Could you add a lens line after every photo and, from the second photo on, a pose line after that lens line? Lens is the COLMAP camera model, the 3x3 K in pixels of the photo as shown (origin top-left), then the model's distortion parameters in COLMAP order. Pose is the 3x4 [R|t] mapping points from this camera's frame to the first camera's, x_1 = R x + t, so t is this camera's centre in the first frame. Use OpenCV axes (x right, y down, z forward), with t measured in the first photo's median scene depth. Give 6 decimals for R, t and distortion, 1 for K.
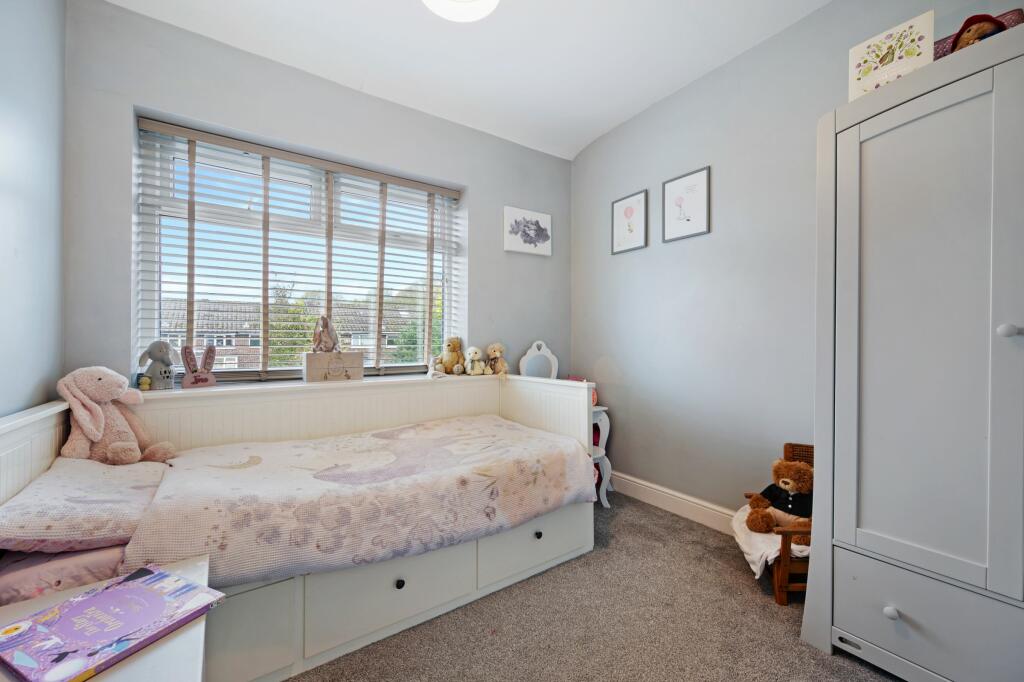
lens RADIAL K [[403.6, 0, 510.2], [0, 403.6, 342.1], [0, 0, 1]] dist [-0.001811, 0.000071]
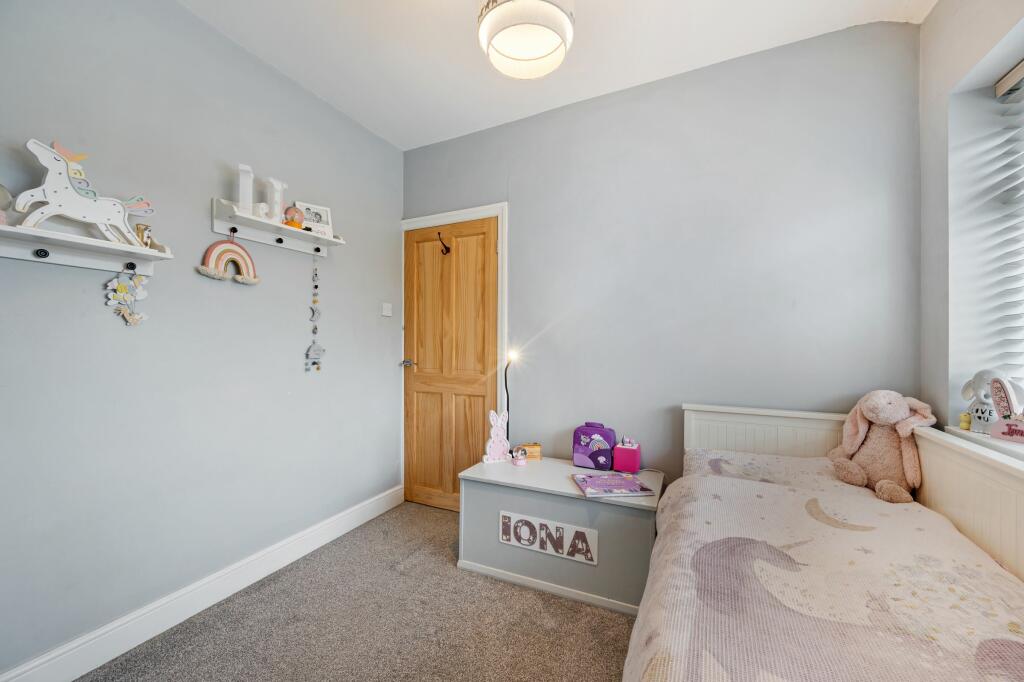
lens RADIAL K [[403.6, 0, 512.7], [0, 403.6, 340.5], [0, 0, 1]] dist [-0.001811, 0.000071]
pose [[-0.869787, -0.005024, -0.493402, 0.323510], [-0.001861, 0.999974, -0.006903, -0.058658], [0.493424, -0.005086, -0.869774, 1.419274]]
